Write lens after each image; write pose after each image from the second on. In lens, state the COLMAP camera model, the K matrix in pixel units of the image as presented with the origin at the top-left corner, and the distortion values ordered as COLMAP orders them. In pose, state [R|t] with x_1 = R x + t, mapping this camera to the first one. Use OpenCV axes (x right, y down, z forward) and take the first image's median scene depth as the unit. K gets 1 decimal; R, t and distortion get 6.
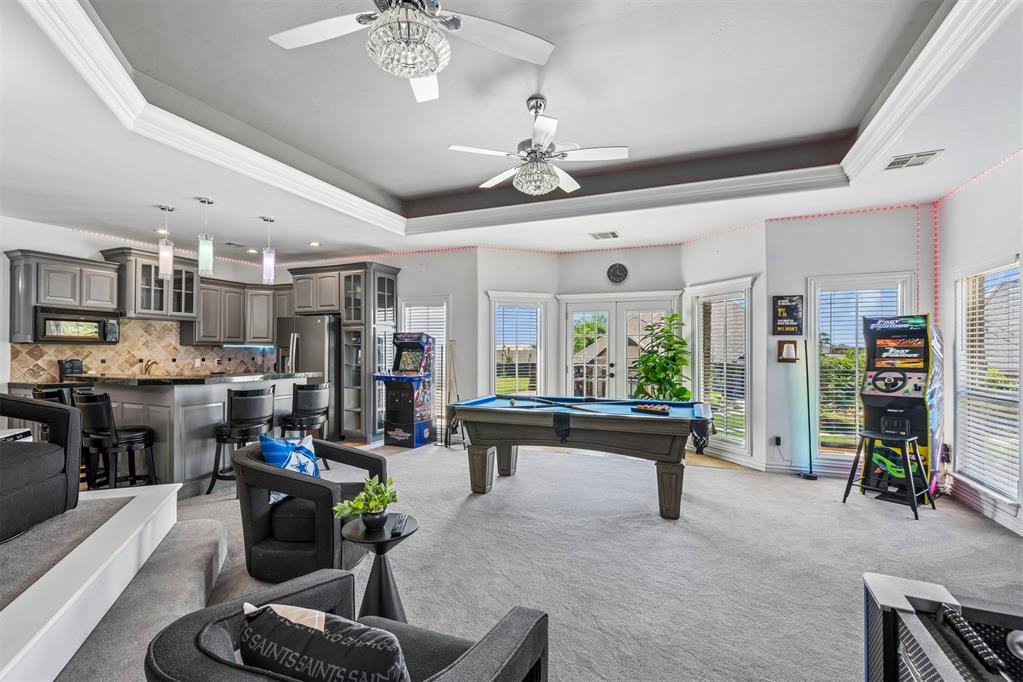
lens RADIAL K [[466.8, 0, 514.5], [0, 466.8, 345.6], [0, 0, 1]] dist [-0.003458, -0.000200]
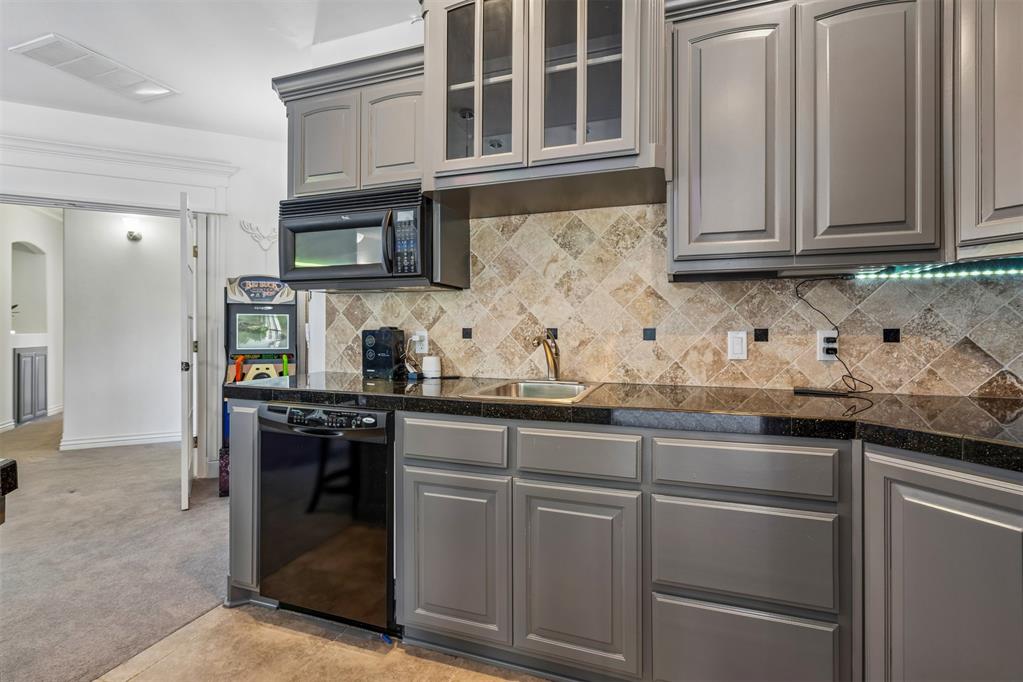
lens RADIAL K [[466.8, 0, 518.8], [0, 466.8, 330.3], [0, 0, 1]] dist [-0.003458, -0.000200]
pose [[0.041662, -0.001427, -0.999131, -0.442964], [0.011922, 0.999929, -0.000932, 0.028550], [0.999061, -0.011872, 0.041676, 0.914233]]
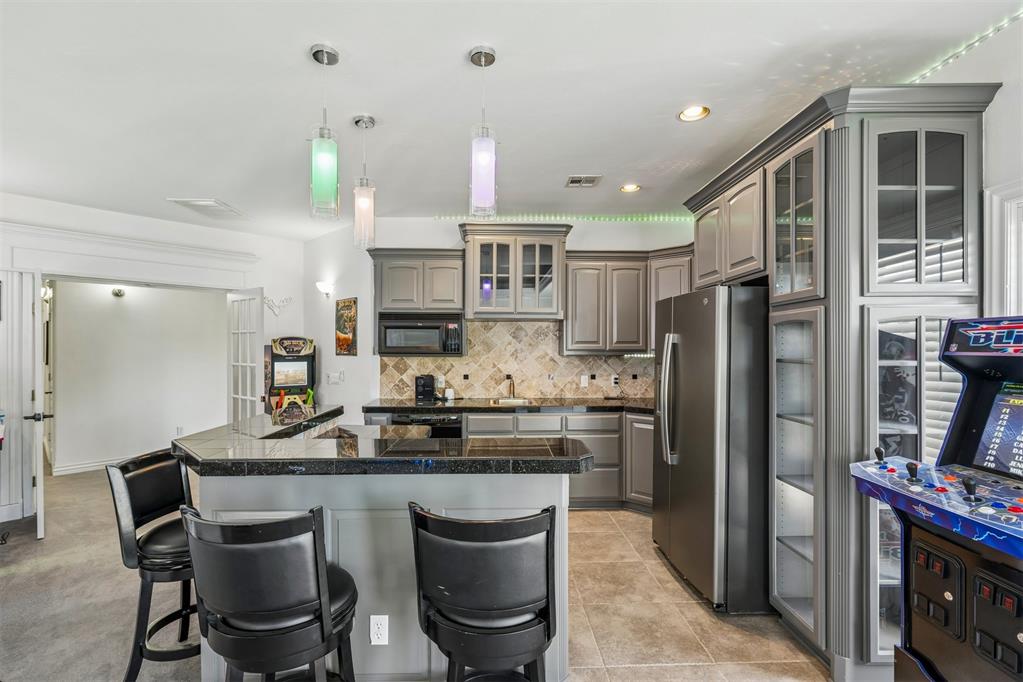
lens RADIAL K [[466.8, 0, 505.6], [0, 466.8, 348.2], [0, 0, 1]] dist [-0.003458, -0.000200]
pose [[0.404164, -0.001943, -0.914685, -0.116453], [0.012491, 0.999916, 0.003395, -0.015130], [0.914601, -0.012797, 0.404154, 0.660483]]
